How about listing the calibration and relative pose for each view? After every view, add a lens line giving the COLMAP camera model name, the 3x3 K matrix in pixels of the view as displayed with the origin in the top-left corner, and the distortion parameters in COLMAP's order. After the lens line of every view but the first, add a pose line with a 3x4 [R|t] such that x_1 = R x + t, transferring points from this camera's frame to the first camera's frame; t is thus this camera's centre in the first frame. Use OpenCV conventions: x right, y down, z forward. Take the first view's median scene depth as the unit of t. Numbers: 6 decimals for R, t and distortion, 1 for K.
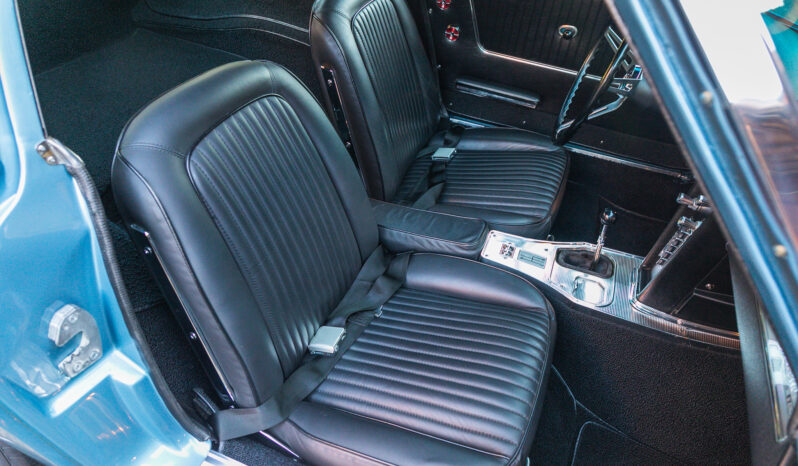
lens RADIAL K [[528.2, 0, 399.0], [0, 528.2, 233.0], [0, 0, 1]] dist [0.050907, -0.061455]
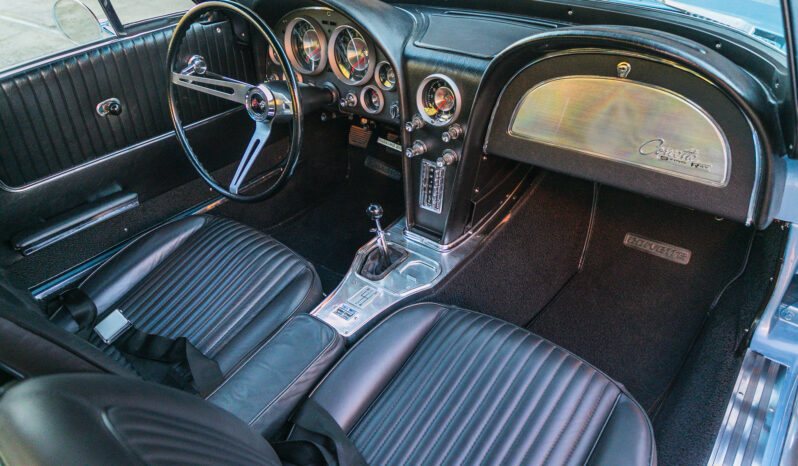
lens RADIAL K [[528.2, 0, 399.0], [0, 528.2, 233.0], [0, 0, 1]] dist [0.050907, -0.061455]
pose [[0.276736, -0.622103, 0.732397, -0.317759], [0.663664, 0.674929, 0.322523, -0.270812], [-0.694958, 0.396812, 0.599644, 0.367600]]
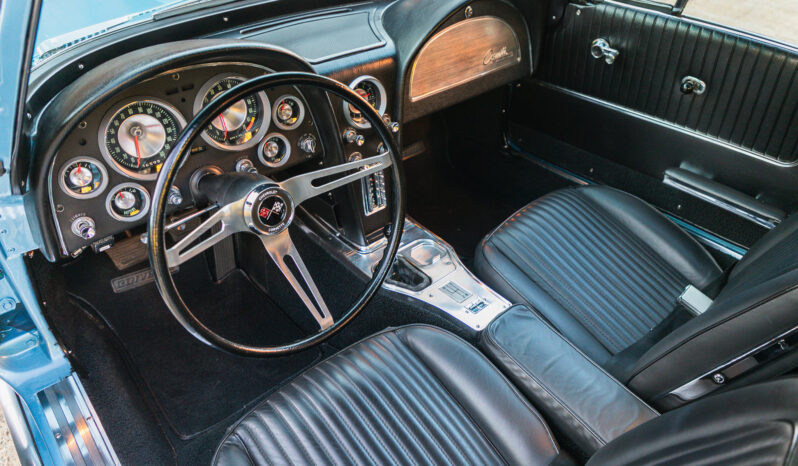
lens RADIAL K [[528.2, 0, 399.0], [0, 528.2, 233.0], [0, 0, 1]] dist [0.050907, -0.061455]
pose [[-0.885236, -0.334320, 0.323399, 0.078802], [0.246175, 0.253172, 0.935576, -0.829641], [-0.394657, 0.907818, -0.141815, 1.050873]]
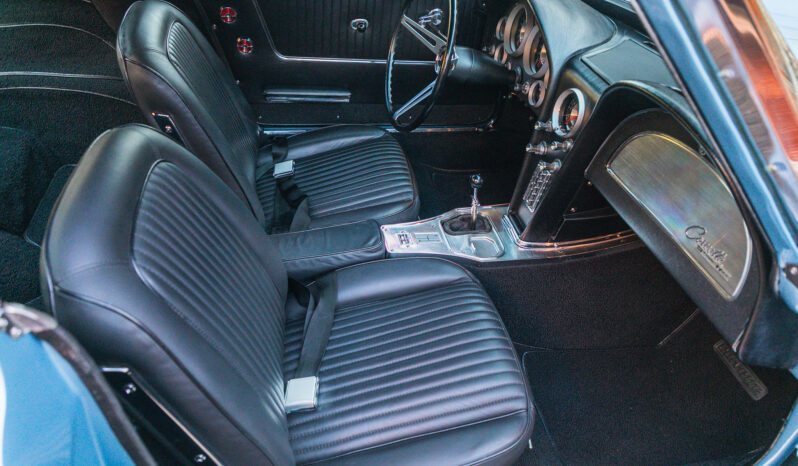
lens RADIAL K [[528.2, 0, 399.0], [0, 528.2, 233.0], [0, 0, 1]] dist [0.050907, -0.061455]
pose [[0.843088, -0.337804, 0.418440, -0.239794], [0.328295, 0.939576, 0.097052, -0.083119], [-0.425941, 0.055548, 0.903044, 0.051128]]
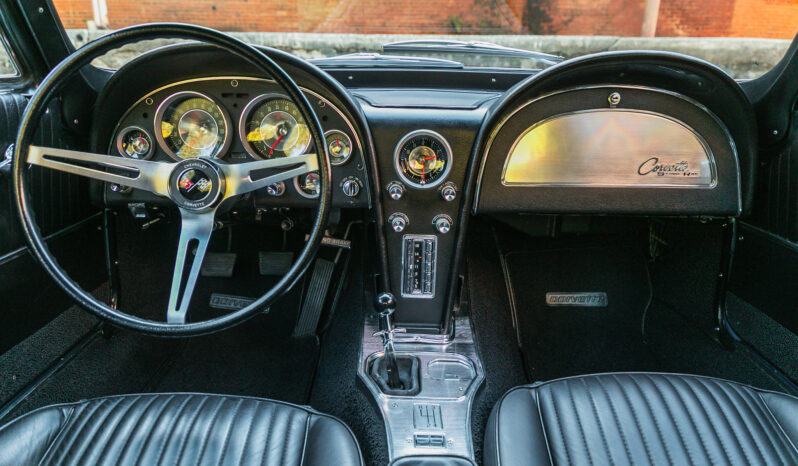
lens RADIAL K [[528.2, 0, 399.0], [0, 528.2, 233.0], [0, 0, 1]] dist [0.050907, -0.061455]
pose [[-0.358975, -0.340675, 0.868952, -0.201346], [0.563660, 0.662930, 0.492759, -0.413631], [-0.743924, 0.666682, -0.045950, 0.887879]]
